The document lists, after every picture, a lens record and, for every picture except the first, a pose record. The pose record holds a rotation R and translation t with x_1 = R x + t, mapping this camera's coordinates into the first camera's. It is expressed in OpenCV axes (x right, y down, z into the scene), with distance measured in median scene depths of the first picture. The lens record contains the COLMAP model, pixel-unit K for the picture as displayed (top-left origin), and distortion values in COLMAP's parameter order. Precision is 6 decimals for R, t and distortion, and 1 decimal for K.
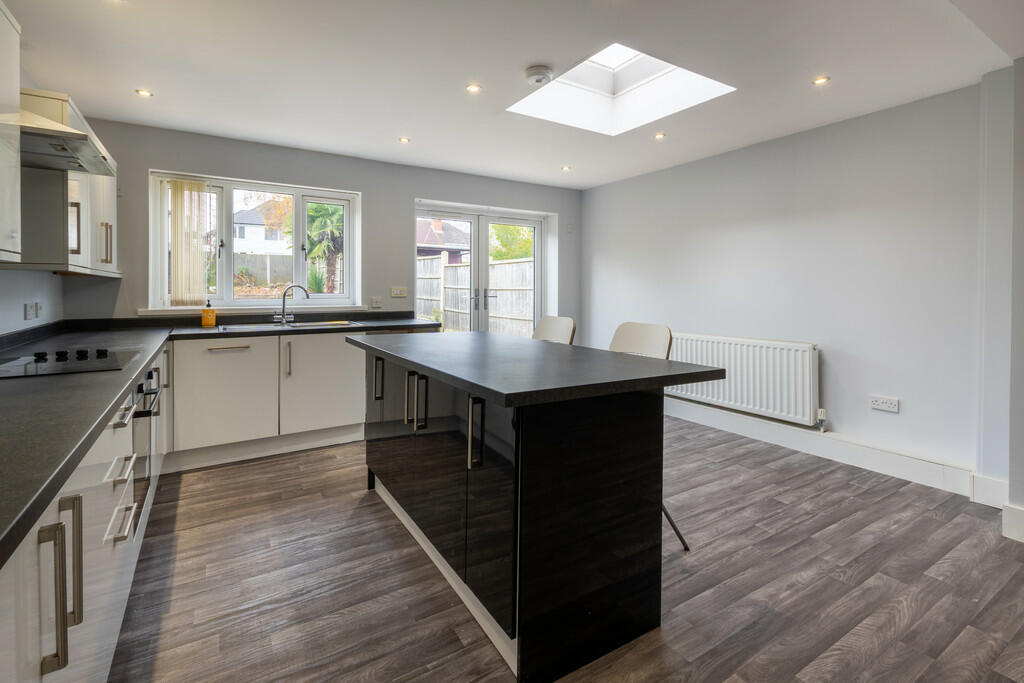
lens RADIAL K [[453.0, 0, 519.3], [0, 453.0, 287.6], [0, 0, 1]] dist [0.005126, -0.001694]
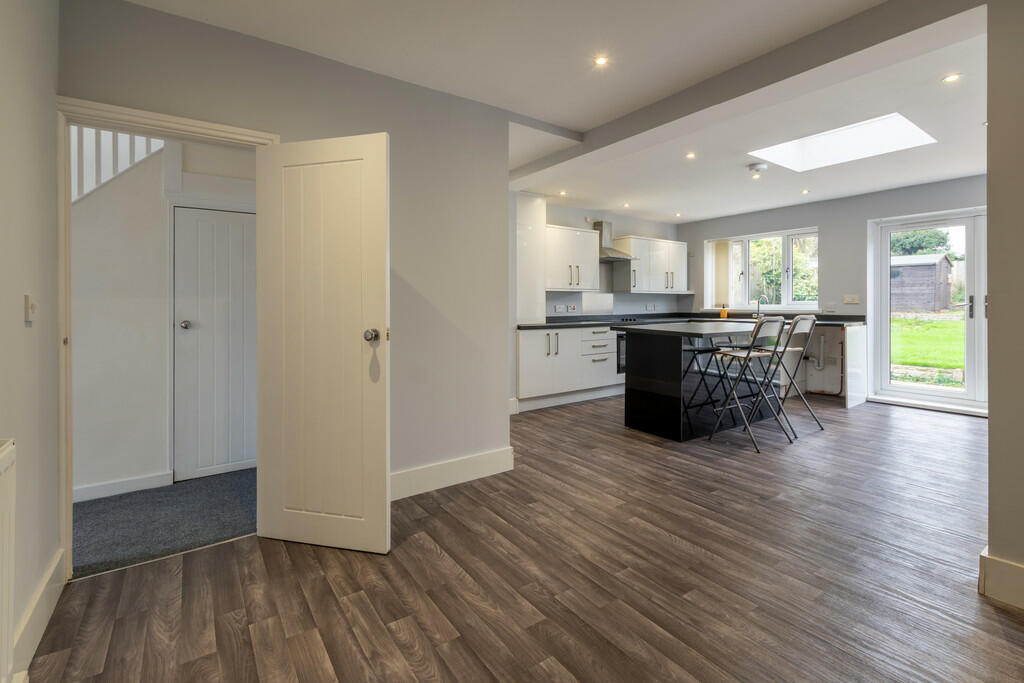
lens RADIAL K [[453.0, 0, 518.6], [0, 453.0, 299.6], [0, 0, 1]] dist [0.005126, -0.001694]
pose [[0.068909, -0.008713, -0.997585, 1.156254], [0.009374, 0.999923, -0.008086, 0.014824], [0.997579, -0.008794, 0.068985, 0.020434]]
